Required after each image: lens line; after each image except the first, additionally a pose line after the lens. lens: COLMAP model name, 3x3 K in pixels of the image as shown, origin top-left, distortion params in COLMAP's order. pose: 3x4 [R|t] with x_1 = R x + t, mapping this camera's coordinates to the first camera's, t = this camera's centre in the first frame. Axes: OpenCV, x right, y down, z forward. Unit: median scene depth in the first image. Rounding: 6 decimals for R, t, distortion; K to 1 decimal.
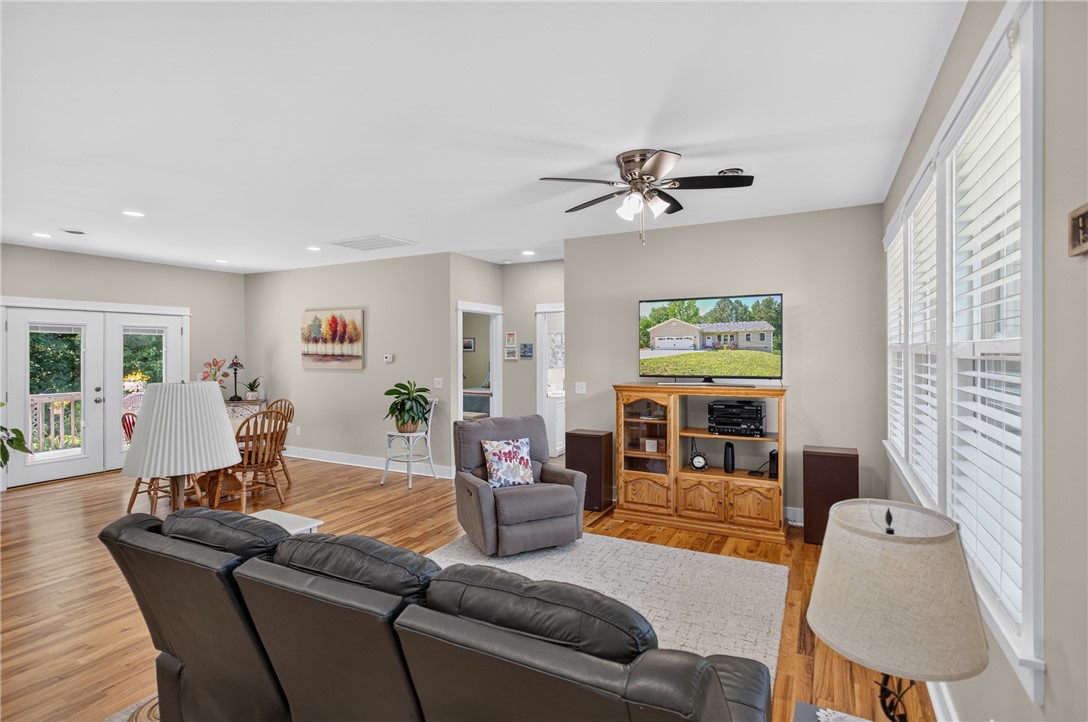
lens RADIAL K [[533.7, 0, 540.1], [0, 533.7, 350.7], [0, 0, 1]] dist [-0.014516, 0.006118]
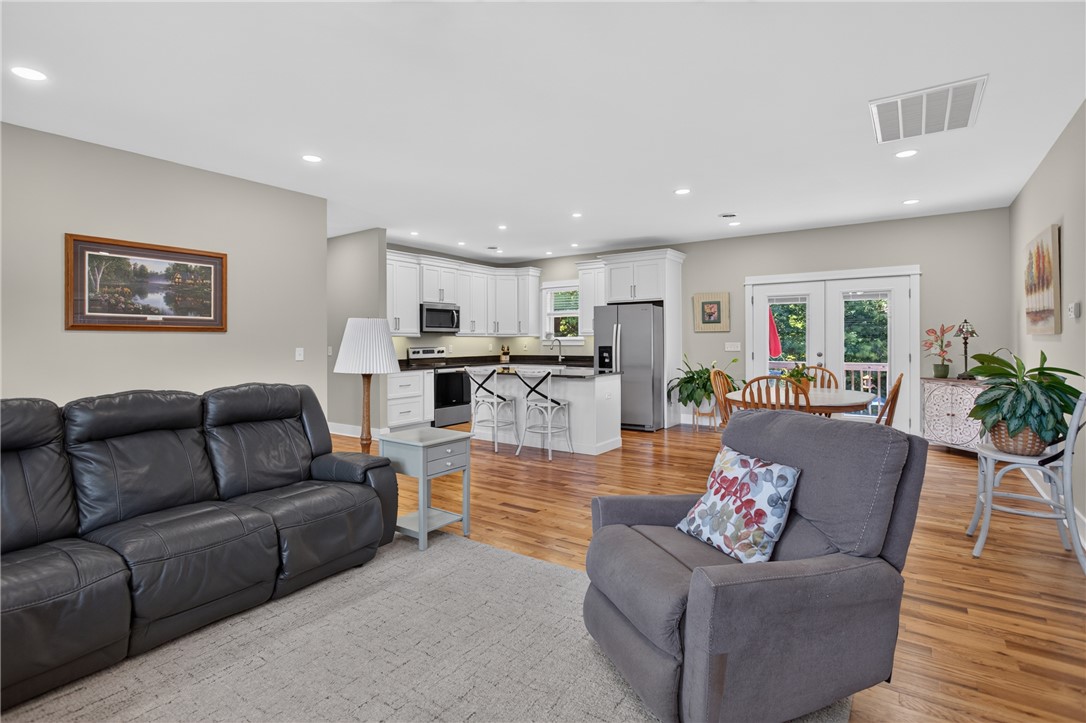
lens RADIAL K [[532.8, 0, 546.3], [0, 532.8, 340.8], [0, 0, 1]] dist [-0.014516, 0.006118]
pose [[-0.118876, 0.002222, -0.992907, 0.265371], [0.002748, 0.999994, 0.001909, 0.039455], [0.992905, -0.002502, -0.118881, 0.544773]]
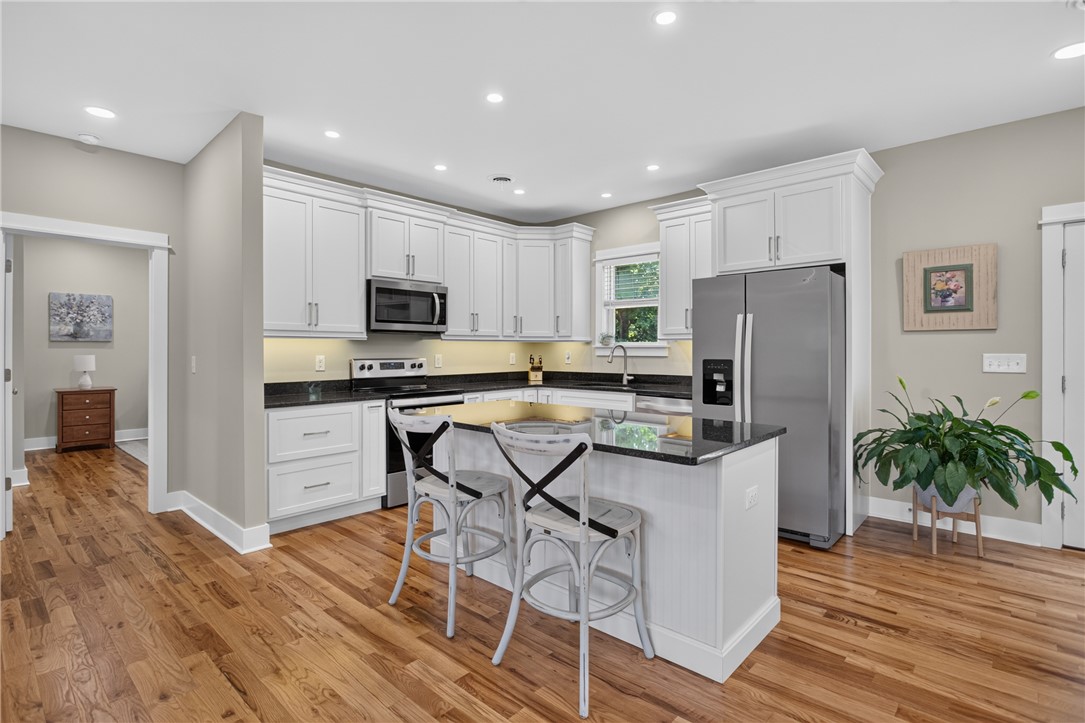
lens RADIAL K [[532.3, 0, 547.2], [0, 532.3, 350.4], [0, 0, 1]] dist [-0.014516, 0.006118]
pose [[-0.244793, 0.002829, -0.969571, -0.271922], [-0.002478, 0.999991, 0.003543, 0.042575], [0.969572, 0.003270, -0.244784, 0.500692]]
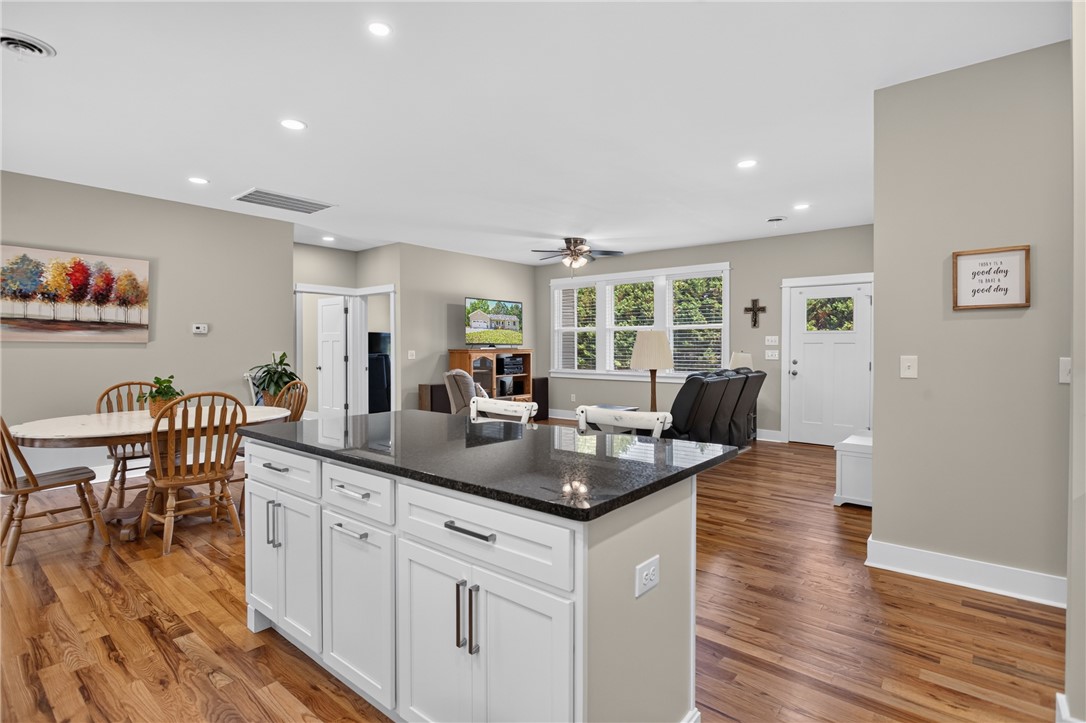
lens RADIAL K [[532.8, 0, 541.7], [0, 532.8, 351.5], [0, 0, 1]] dist [-0.014516, 0.006118]
pose [[0.208328, -0.002896, 0.978055, -0.935712], [-0.000084, 0.999996, 0.002979, 0.045057], [-0.978059, -0.000703, 0.208327, 0.312668]]
